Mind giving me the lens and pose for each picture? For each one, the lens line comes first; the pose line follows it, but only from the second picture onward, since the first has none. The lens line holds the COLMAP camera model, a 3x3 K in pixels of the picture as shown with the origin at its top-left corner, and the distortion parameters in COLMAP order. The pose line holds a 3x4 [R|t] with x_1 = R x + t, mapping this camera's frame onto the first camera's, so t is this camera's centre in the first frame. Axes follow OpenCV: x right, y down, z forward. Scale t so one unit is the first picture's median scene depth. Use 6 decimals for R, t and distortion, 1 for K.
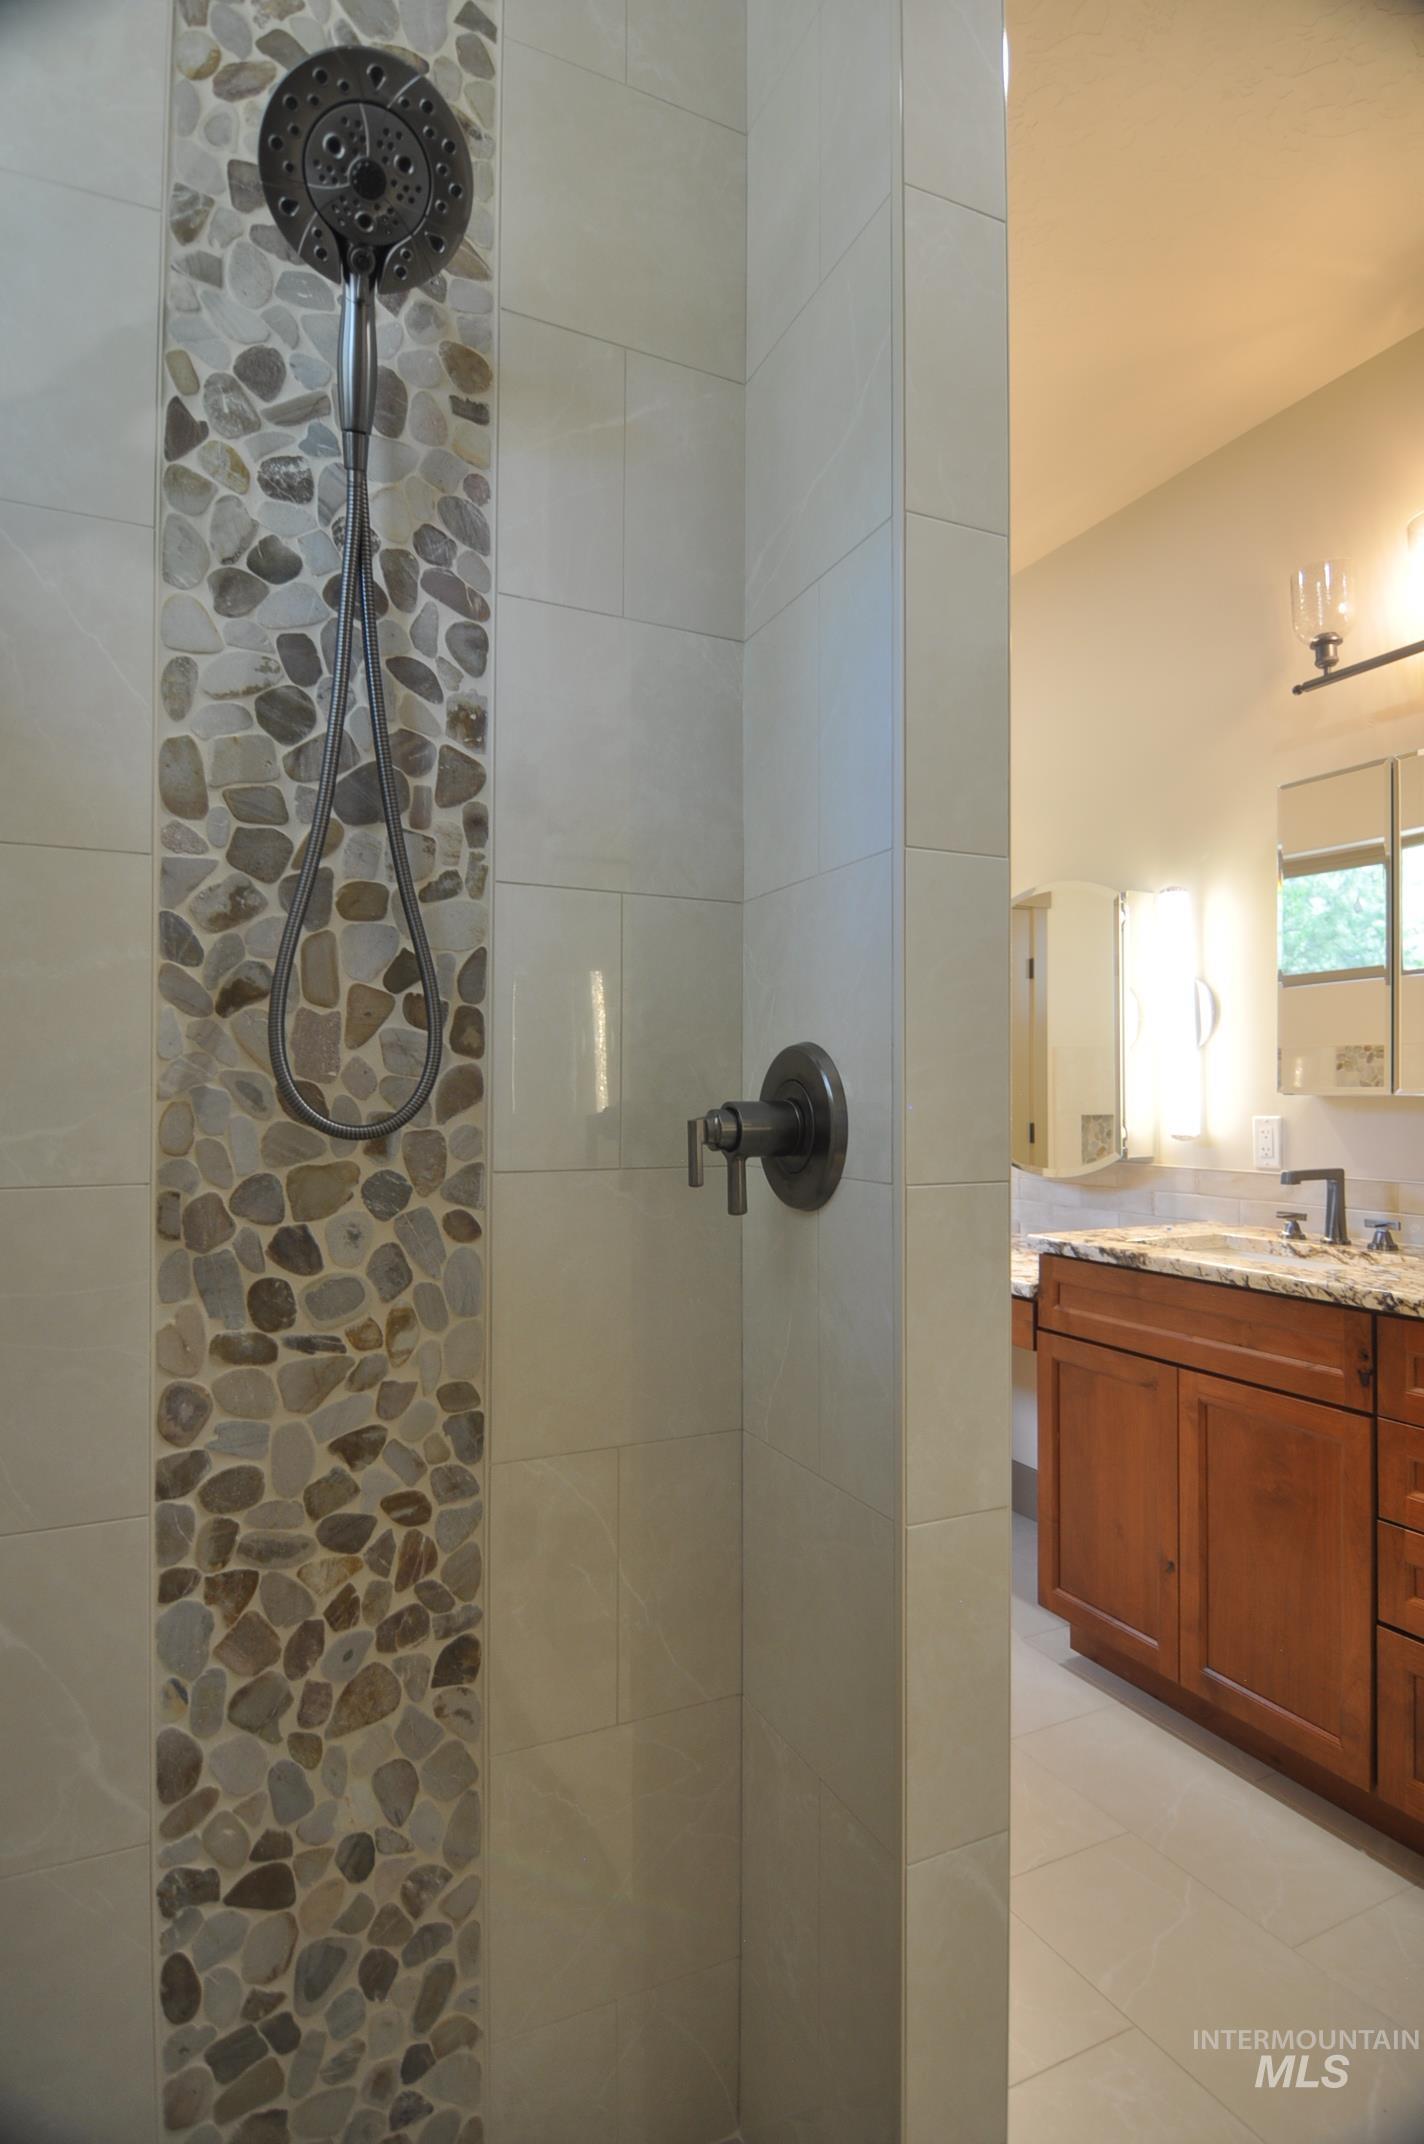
lens RADIAL K [[1148.8, 0, 712.0], [0, 1148.8, 1072.0], [0, 0, 1]] dist [-0.000388, -0.014085]
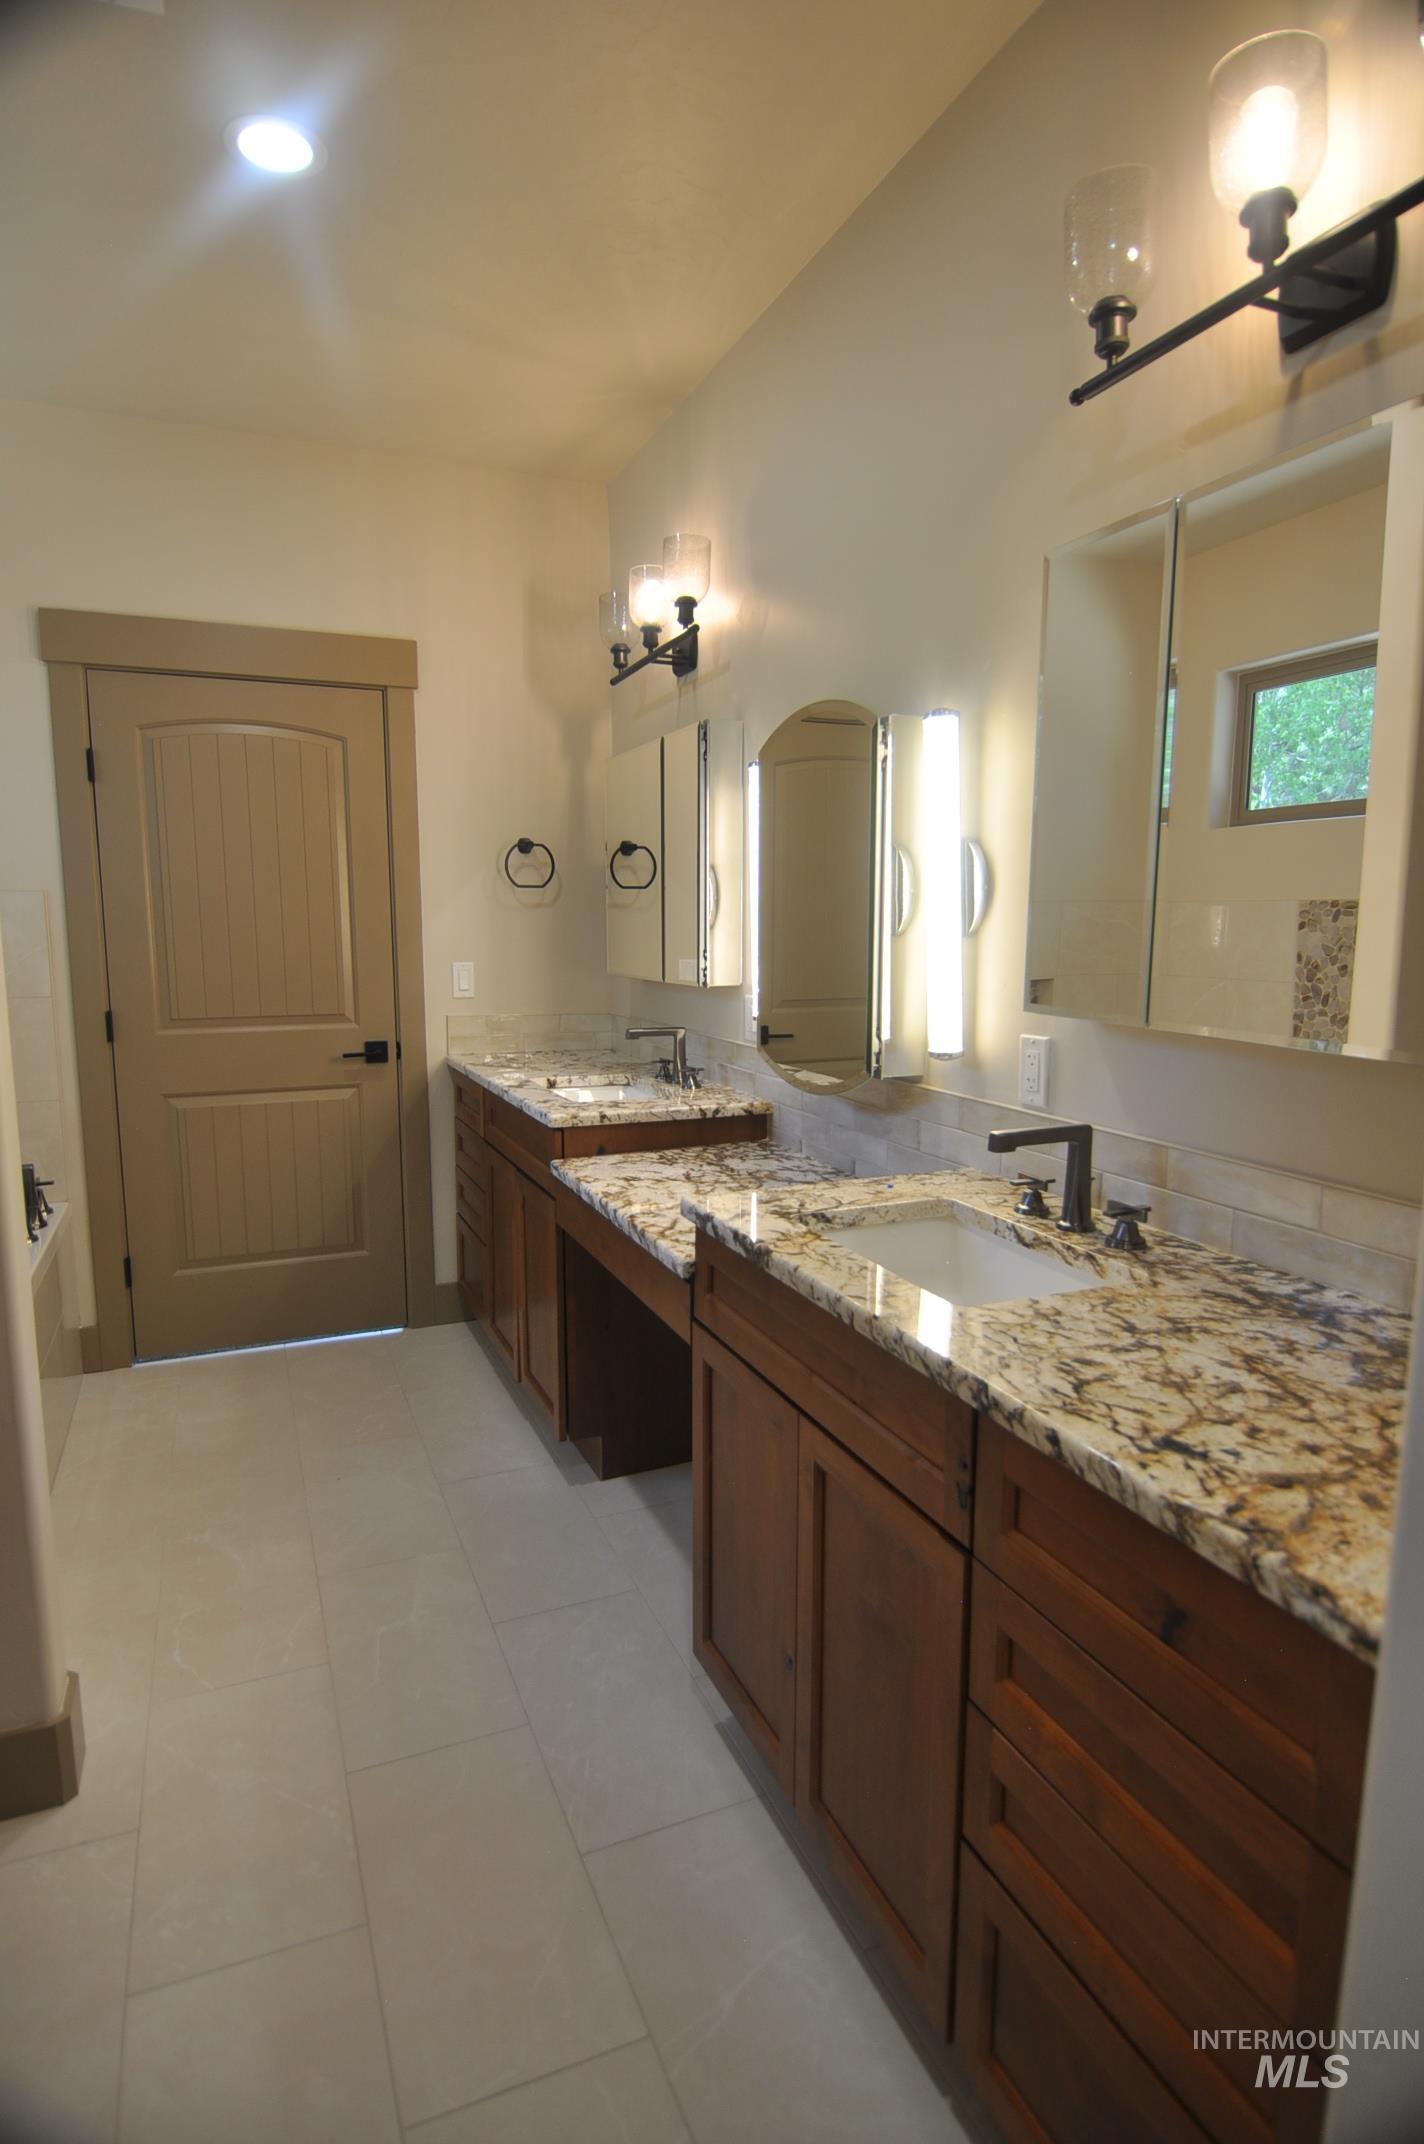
lens RADIAL K [[1148.8, 0, 712.0], [0, 1148.8, 1072.0], [0, 0, 1]] dist [-0.000388, -0.014085]
pose [[0.997977, 0.010233, -0.062747, 0.357664], [-0.000371, 0.987882, 0.155204, -0.056925], [0.063575, -0.154866, 0.985888, 0.293626]]
